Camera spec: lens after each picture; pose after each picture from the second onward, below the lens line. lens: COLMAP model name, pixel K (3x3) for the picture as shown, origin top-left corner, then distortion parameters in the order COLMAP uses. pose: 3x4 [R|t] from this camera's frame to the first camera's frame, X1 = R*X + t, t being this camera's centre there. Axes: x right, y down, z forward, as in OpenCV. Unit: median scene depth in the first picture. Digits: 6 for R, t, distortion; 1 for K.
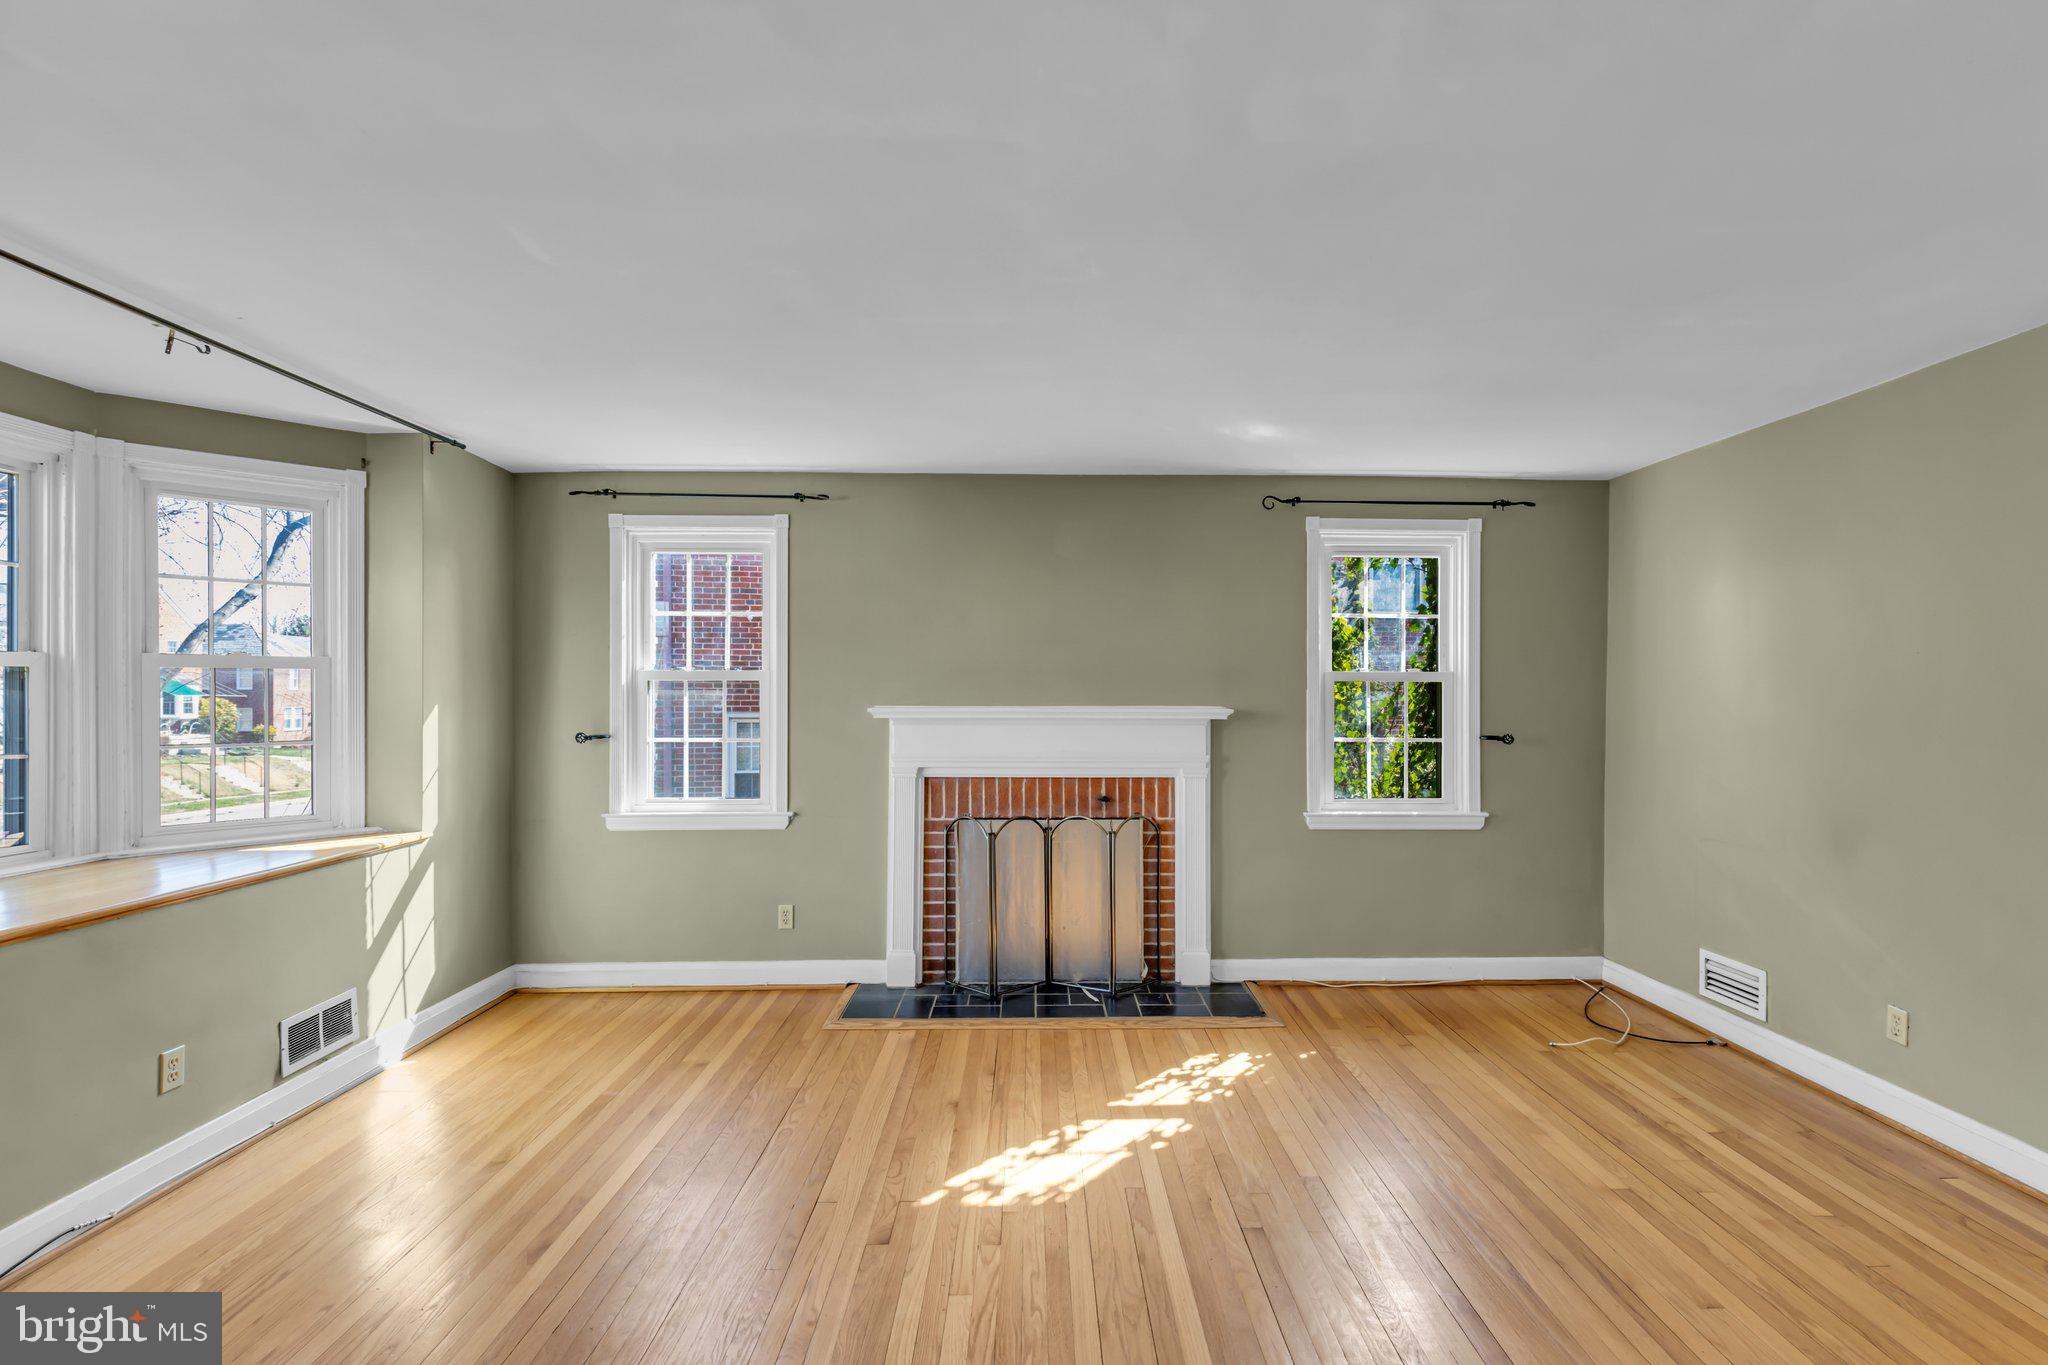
lens RADIAL K [[922.1, 0, 1068.8], [0, 922.1, 697.8], [0, 0, 1]] dist [0.002618, -0.000716]
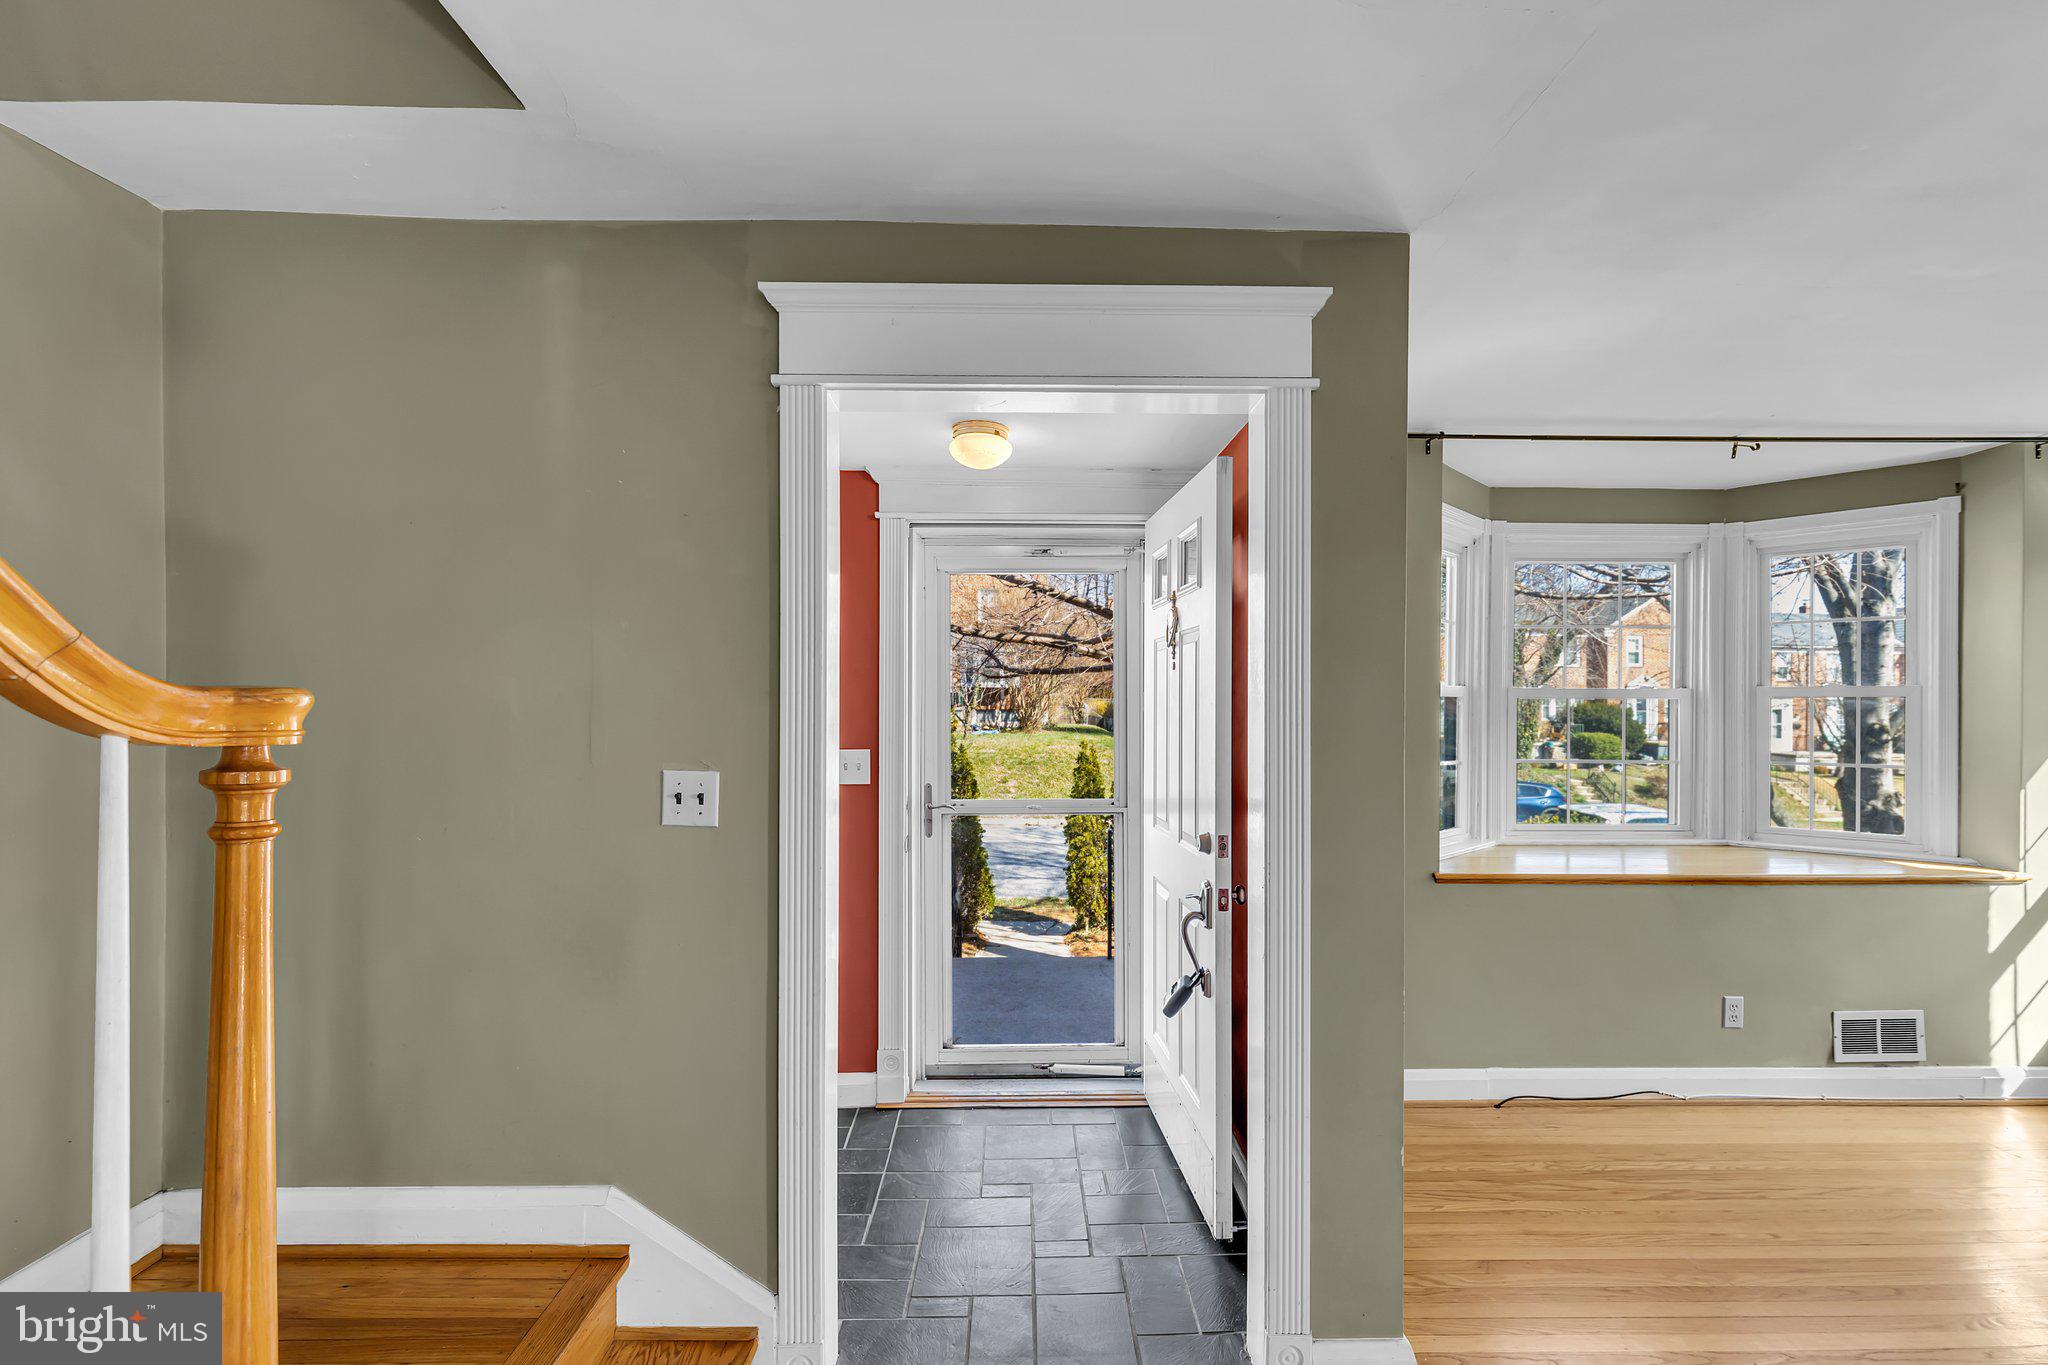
lens RADIAL K [[922.1, 0, 1030.8], [0, 922.1, 703.9], [0, 0, 1]] dist [0.002618, -0.000716]
pose [[-0.004947, -0.000119, -0.999988, 0.249322], [-0.011993, 0.999928, -0.000060, -0.011946], [0.999916, 0.011992, -0.004948, 0.018054]]
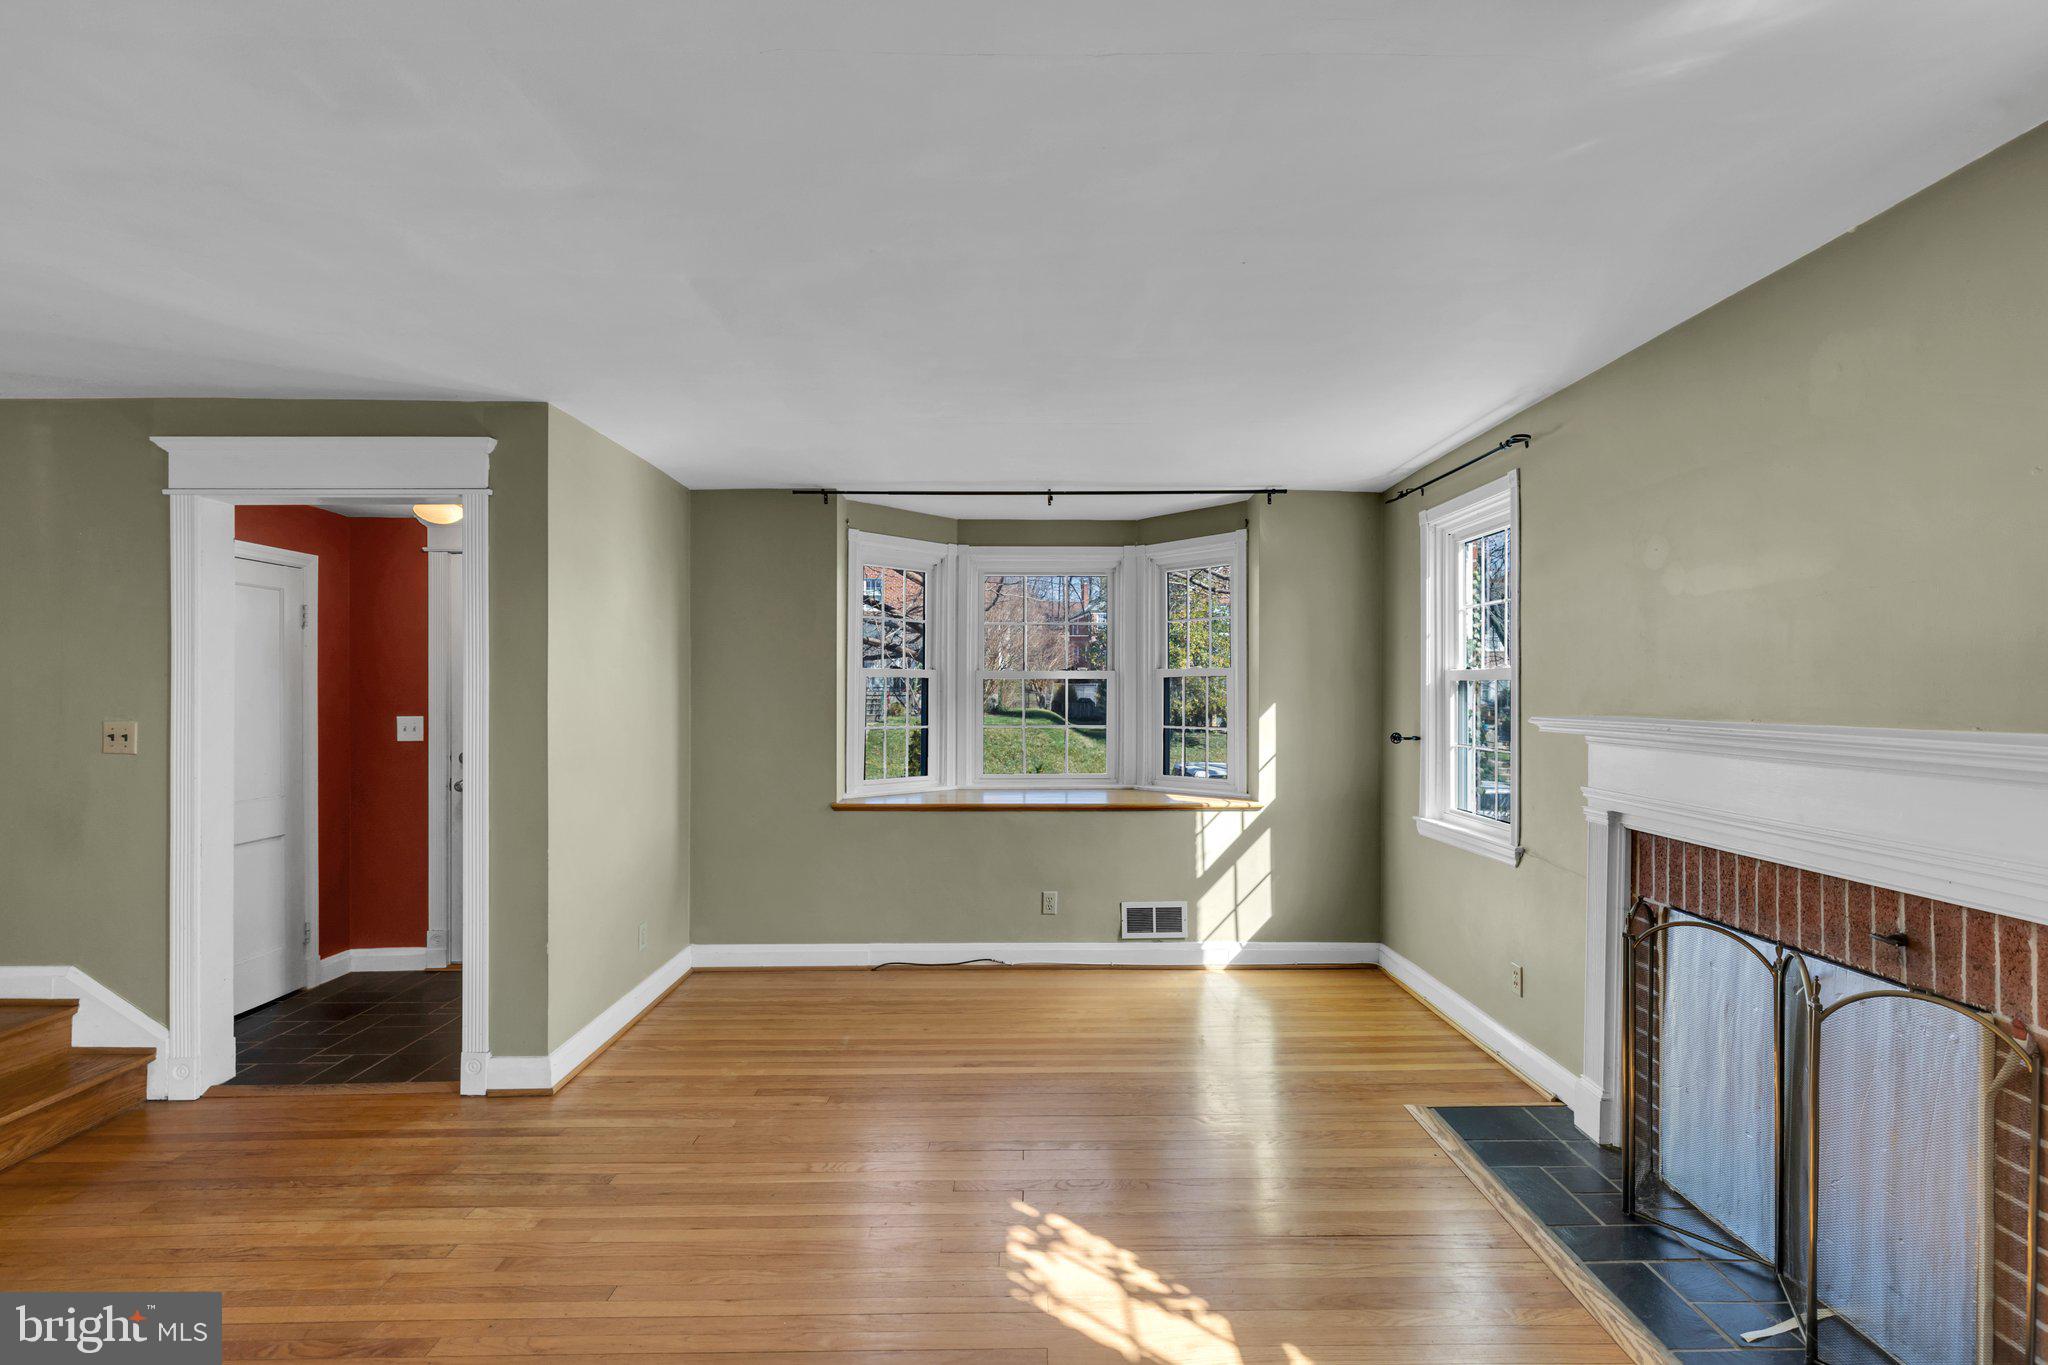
lens RADIAL K [[939.7, 0, 1065.3], [0, 939.7, 686.7], [0, 0, 1]] dist [0.002832, 0.000287]
pose [[-0.007386, -0.003216, -0.999968, 0.668743], [-0.008794, 0.999956, -0.003151, -0.009977], [0.999934, 0.008770, -0.007414, 0.814614]]
